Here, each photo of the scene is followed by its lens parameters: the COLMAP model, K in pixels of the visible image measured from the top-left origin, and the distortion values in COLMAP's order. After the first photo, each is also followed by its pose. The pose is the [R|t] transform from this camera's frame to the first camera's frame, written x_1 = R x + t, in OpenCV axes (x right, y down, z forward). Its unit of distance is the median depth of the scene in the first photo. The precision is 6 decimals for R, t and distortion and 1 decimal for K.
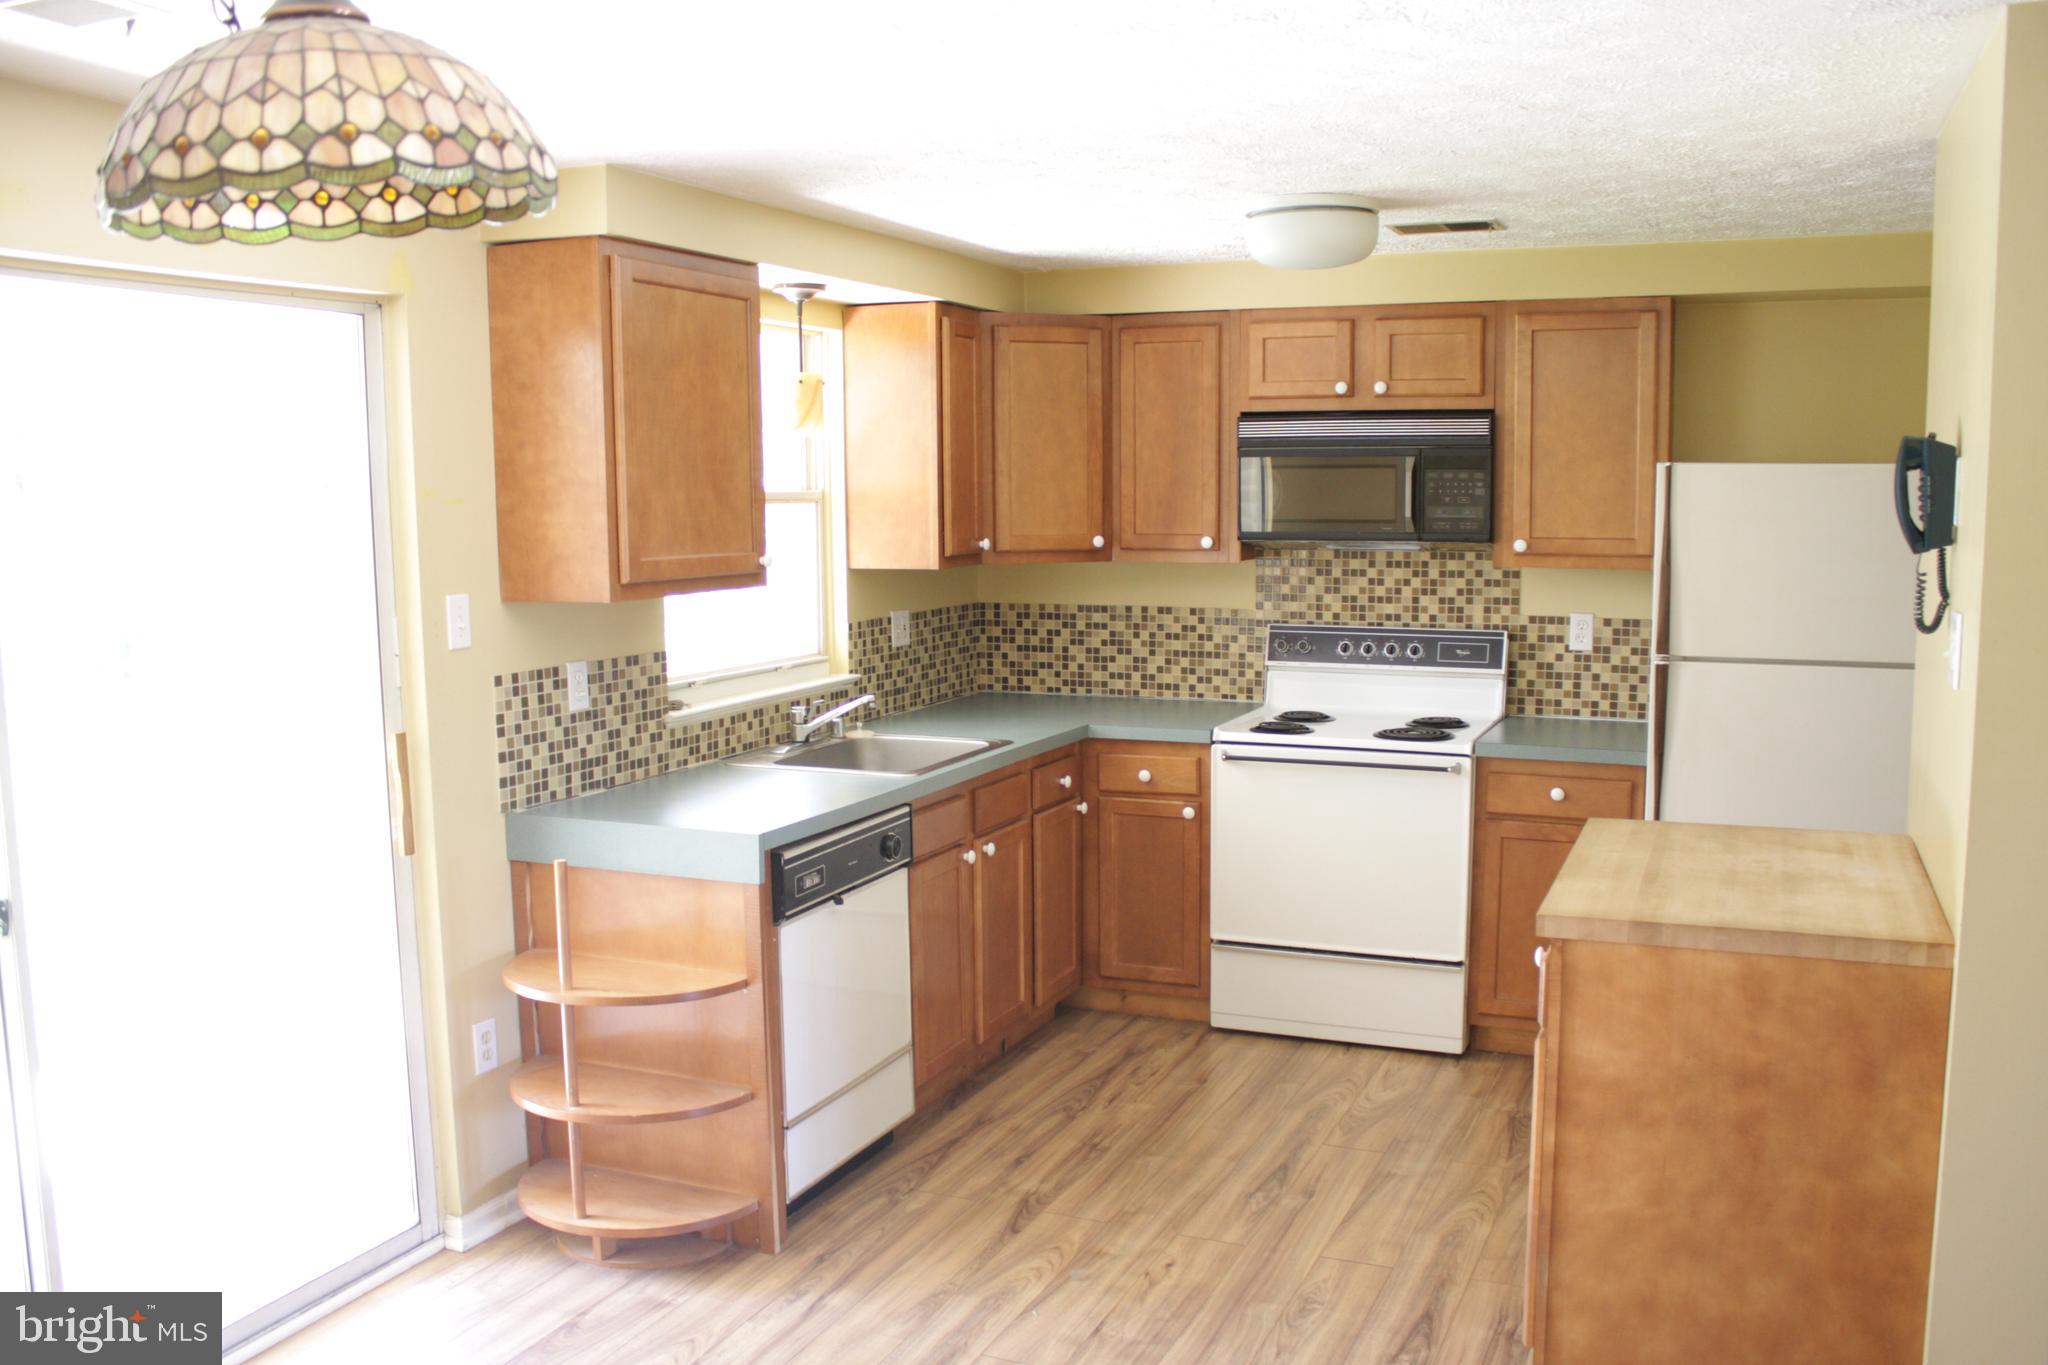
lens RADIAL K [[1748.6, 0, 1052.7], [0, 1748.6, 714.3], [0, 0, 1]] dist [-0.162109, 0.142533]
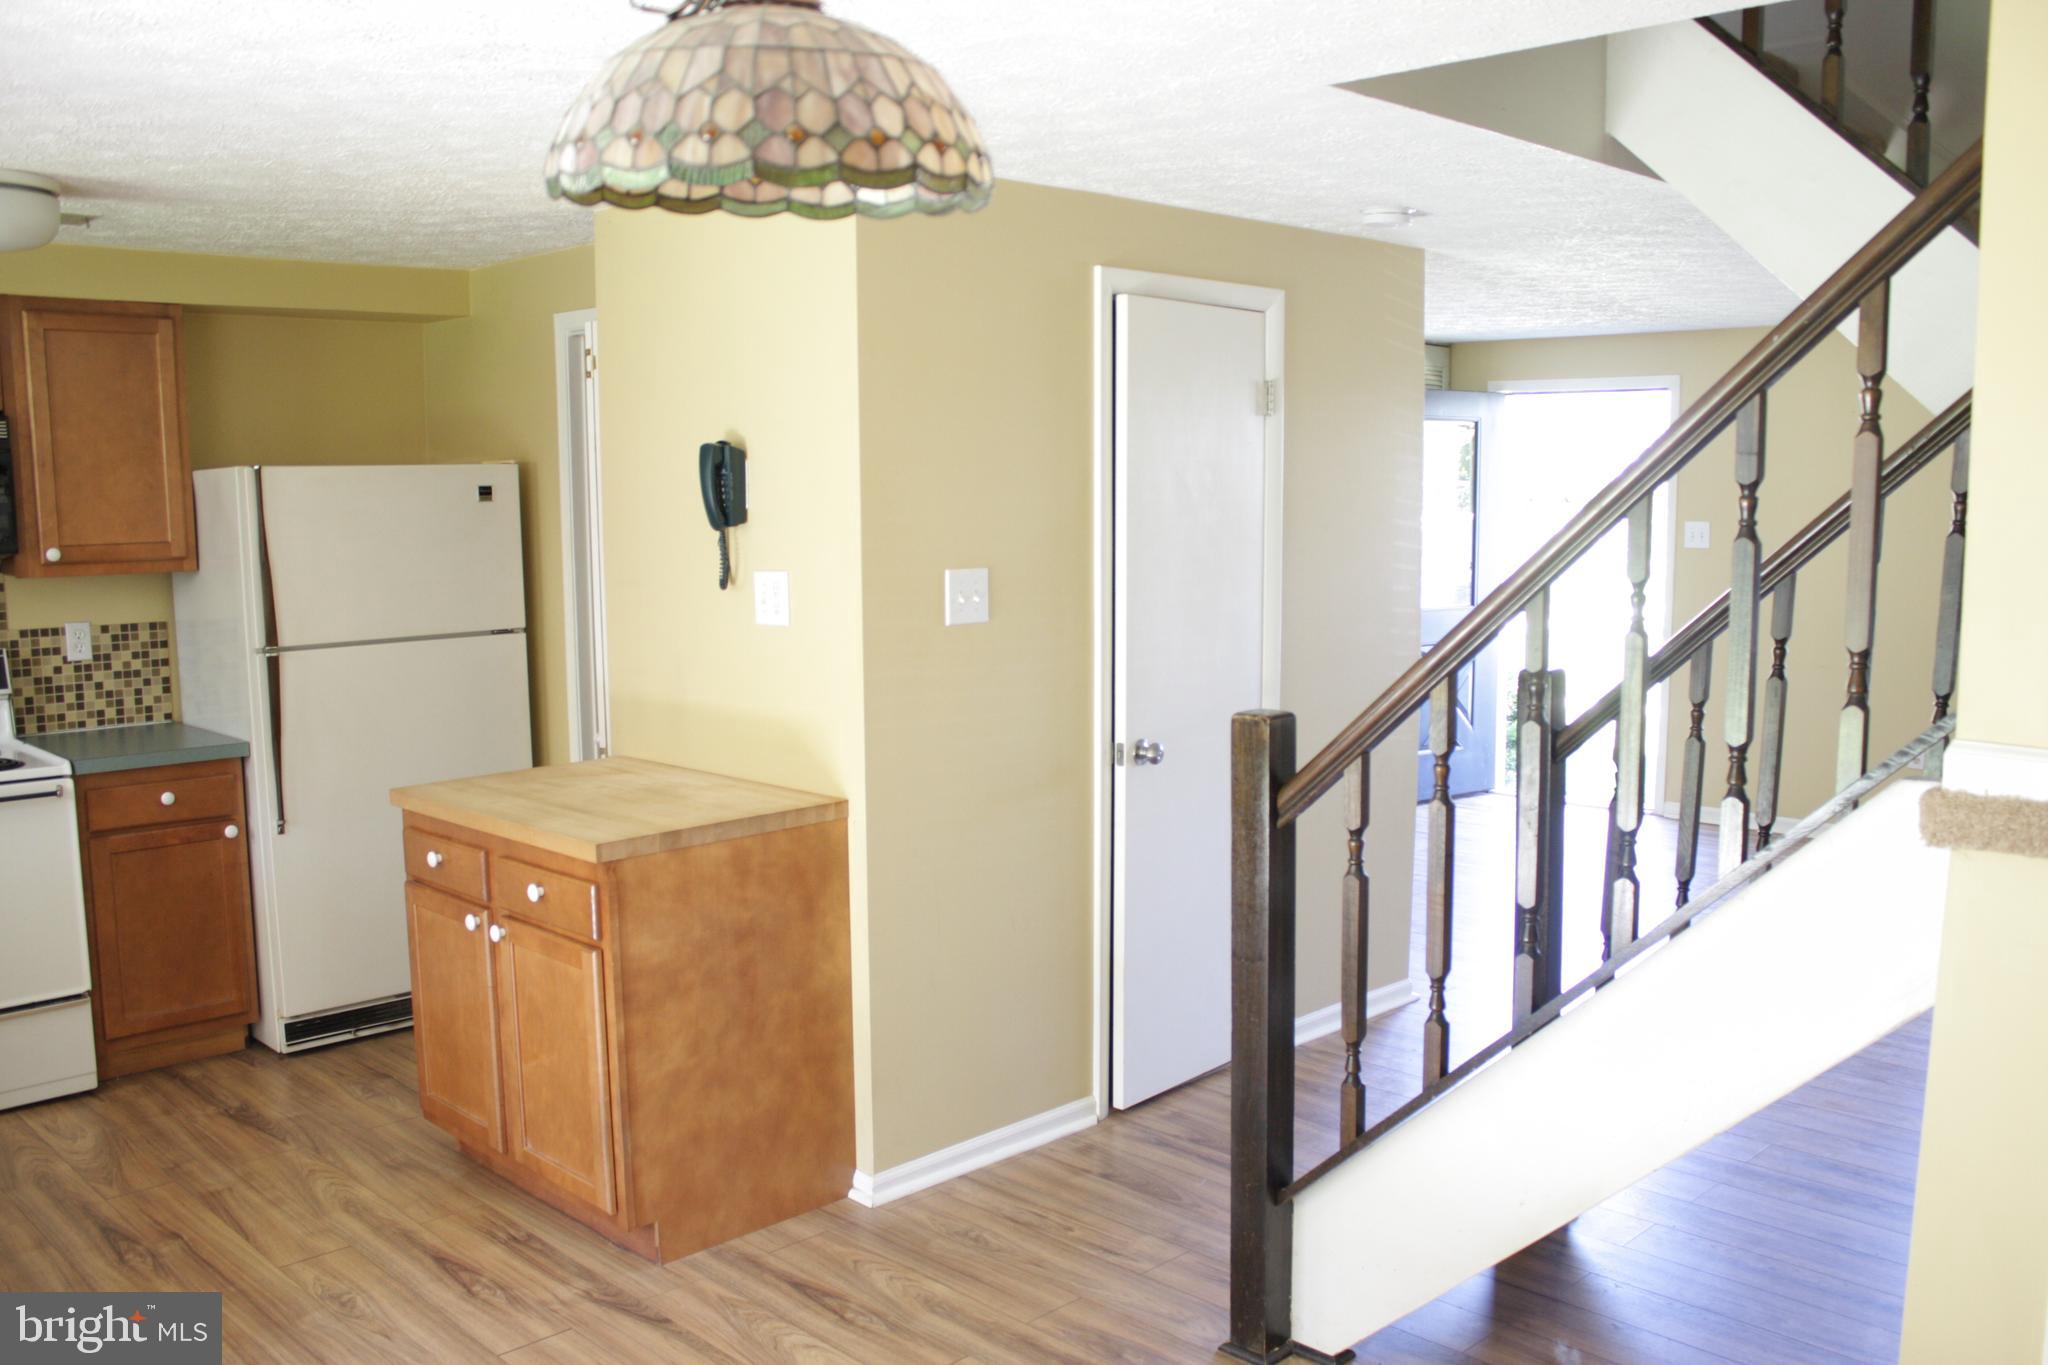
lens RADIAL K [[1748.6, 0, 1052.7], [0, 1748.6, 714.3], [0, 0, 1]] dist [-0.162109, 0.142533]
pose [[0.370557, -0.122032, 0.920758, -0.372189], [0.122842, 0.989062, 0.081647, -0.017056], [-0.920650, 0.082853, 0.381495, 0.134178]]
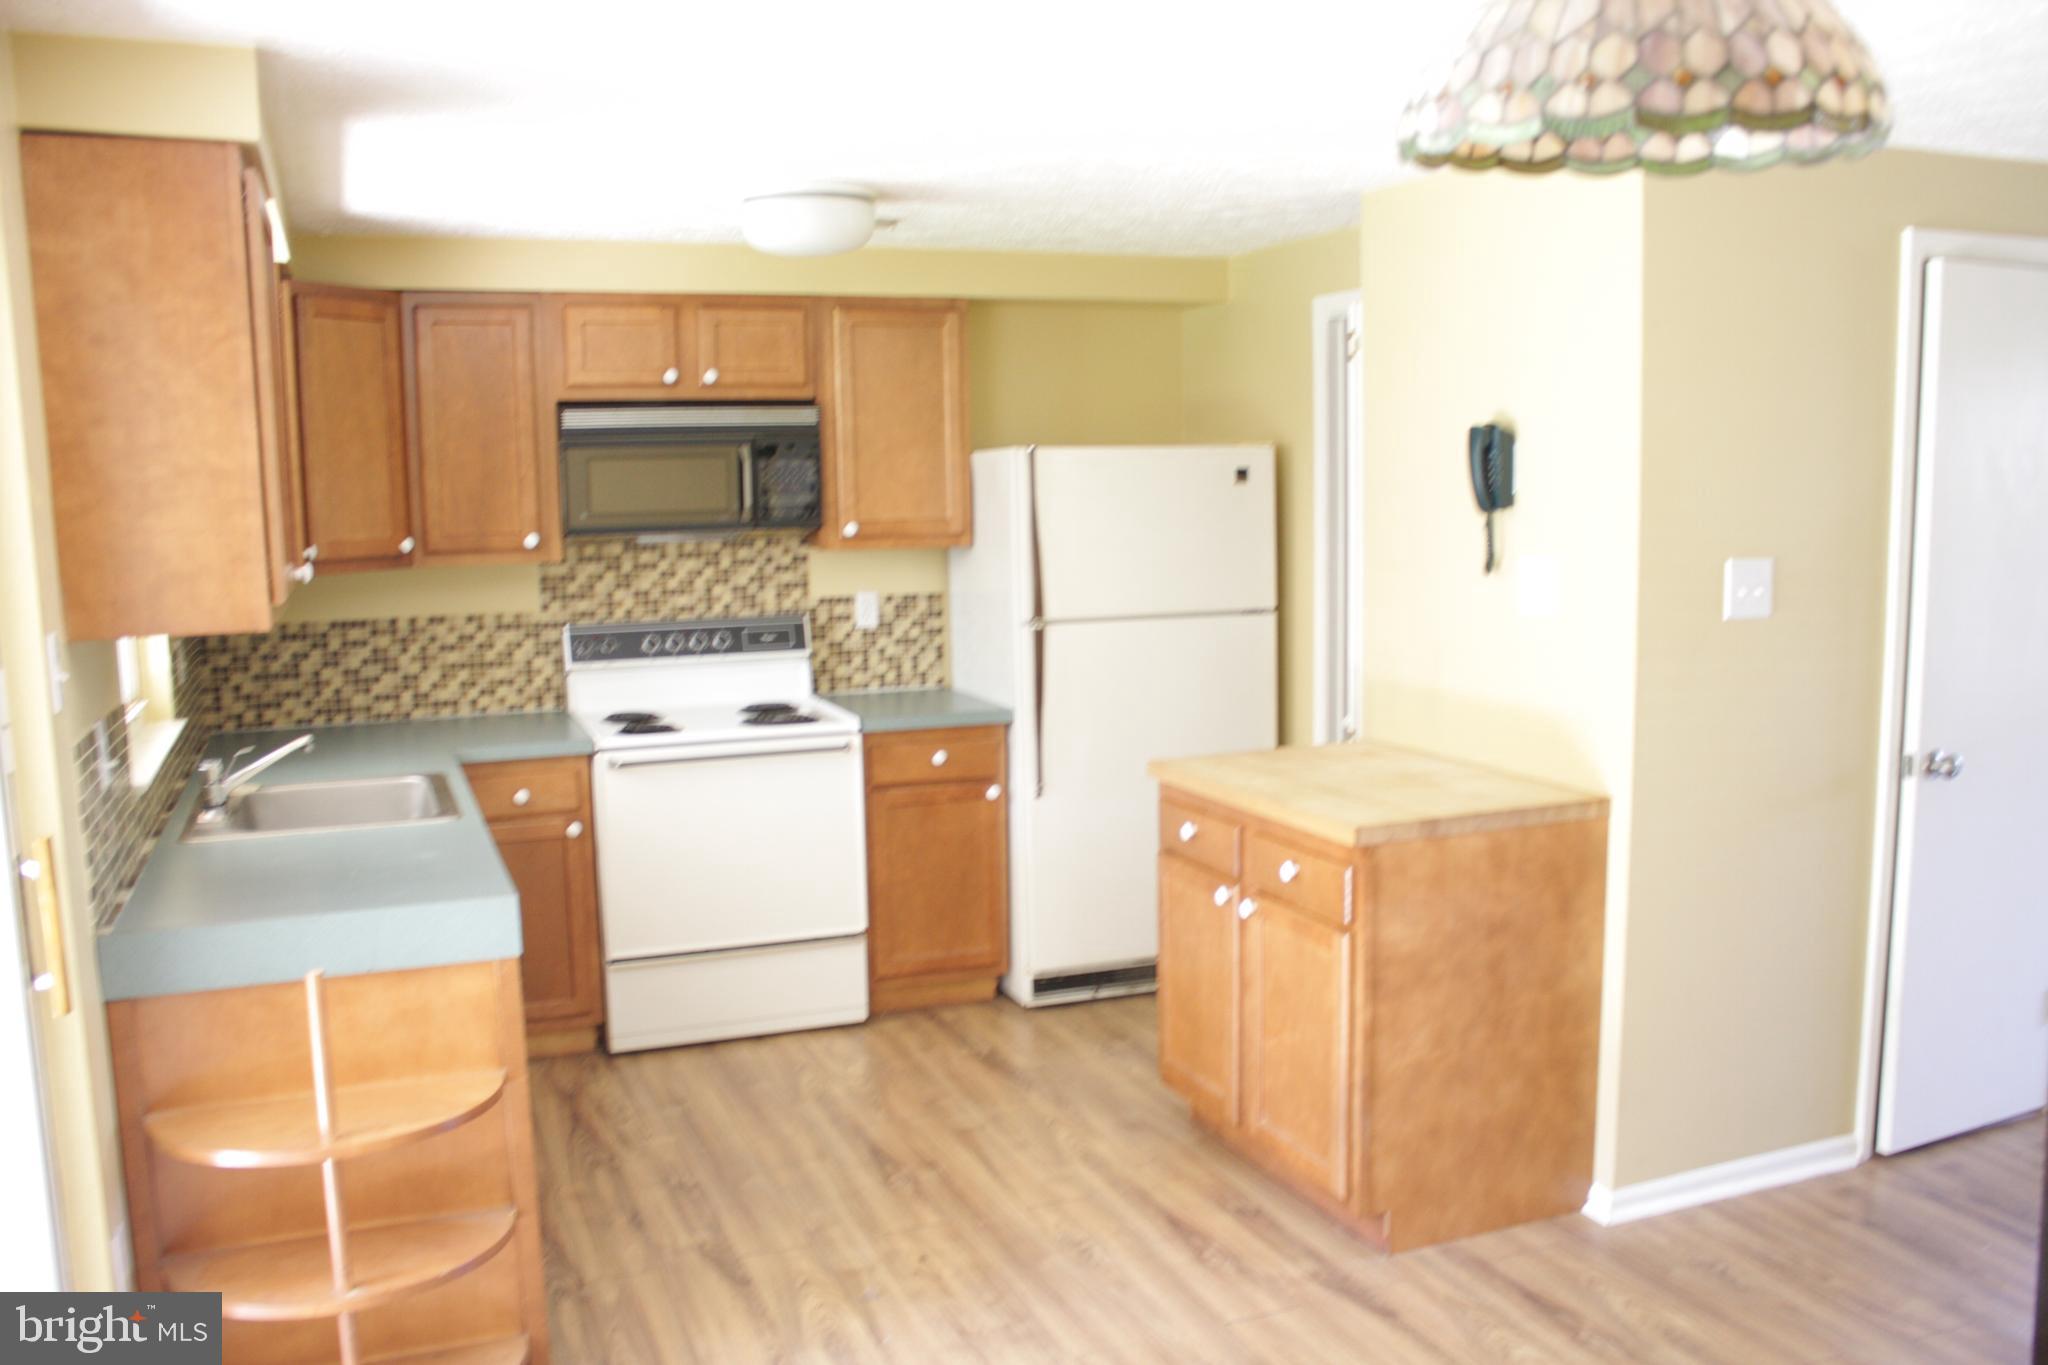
lens RADIAL K [[1748.6, 0, 1052.7], [0, 1748.6, 714.3], [0, 0, 1]] dist [-0.162109, 0.142533]
pose [[0.705764, -0.102454, 0.700999, -0.374247], [0.102038, 0.993871, 0.042526, -0.017847], [-0.701060, 0.041516, 0.711893, 0.158985]]
